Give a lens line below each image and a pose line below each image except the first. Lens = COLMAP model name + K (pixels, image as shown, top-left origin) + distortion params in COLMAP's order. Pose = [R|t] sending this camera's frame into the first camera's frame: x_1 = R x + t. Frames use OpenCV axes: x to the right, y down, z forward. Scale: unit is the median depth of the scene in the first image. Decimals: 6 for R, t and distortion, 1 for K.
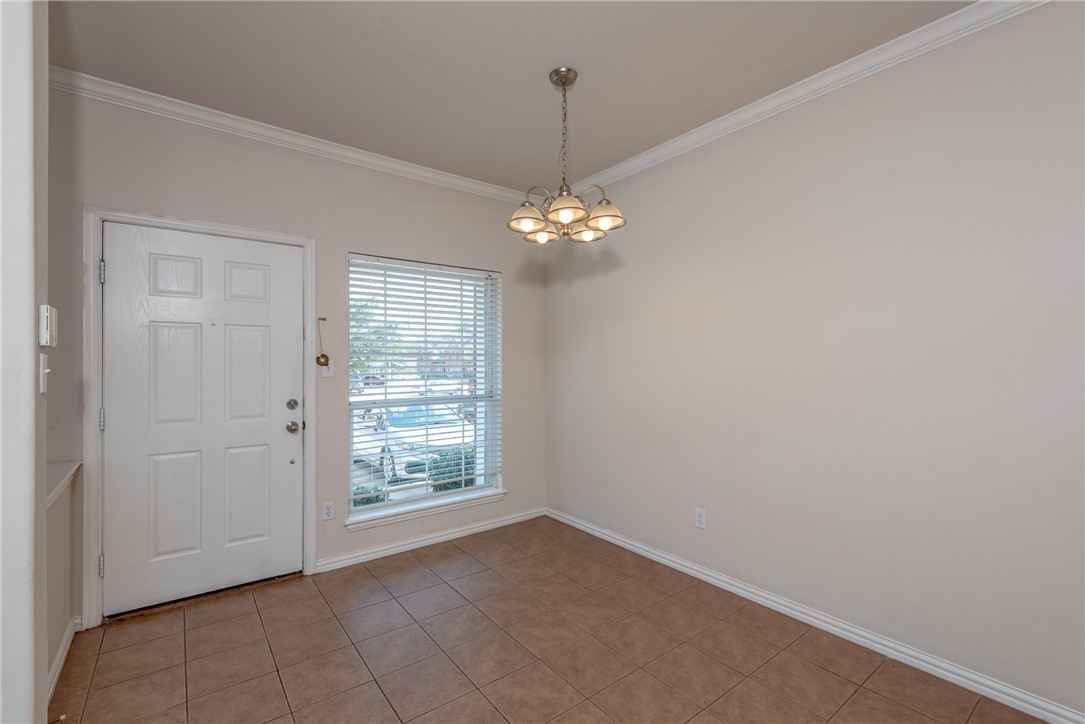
lens RADIAL K [[464.6, 0, 543.2], [0, 464.6, 359.6], [0, 0, 1]] dist [0.001994, -0.000478]
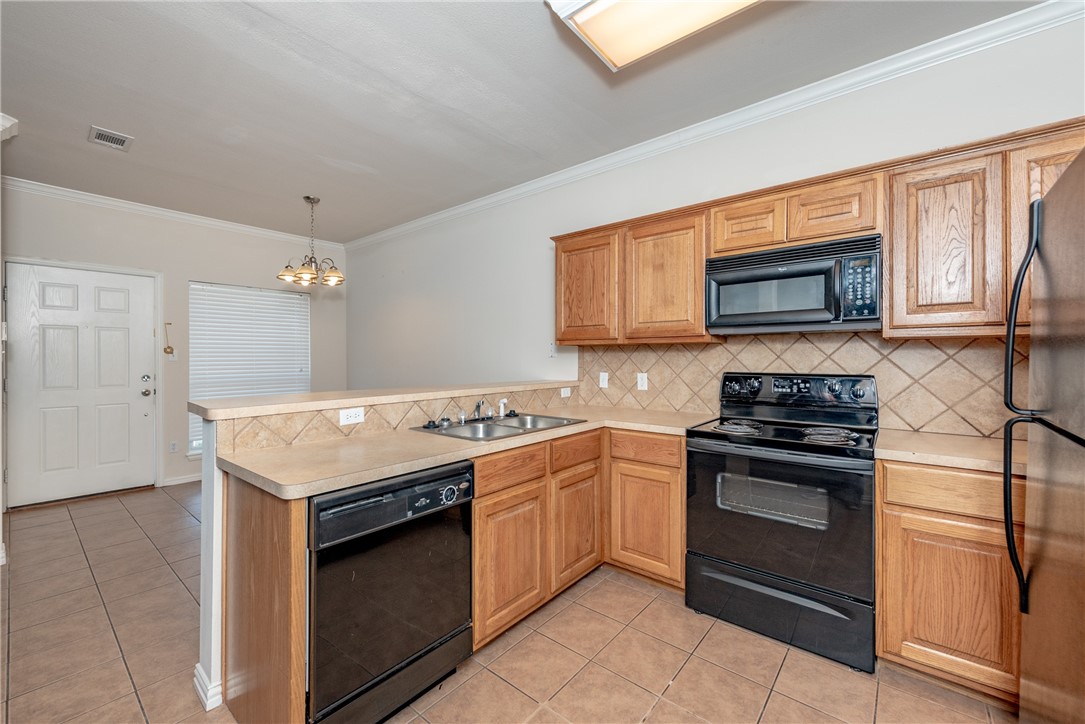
lens RADIAL K [[434.9, 0, 538.4], [0, 434.9, 357.1], [0, 0, 1]] dist [0.000300, 0.000468]
pose [[0.972591, -0.003673, 0.232492, 0.426546], [0.003972, 0.999992, -0.000817, 0.033122], [-0.232487, 0.001718, 0.972598, -0.772012]]
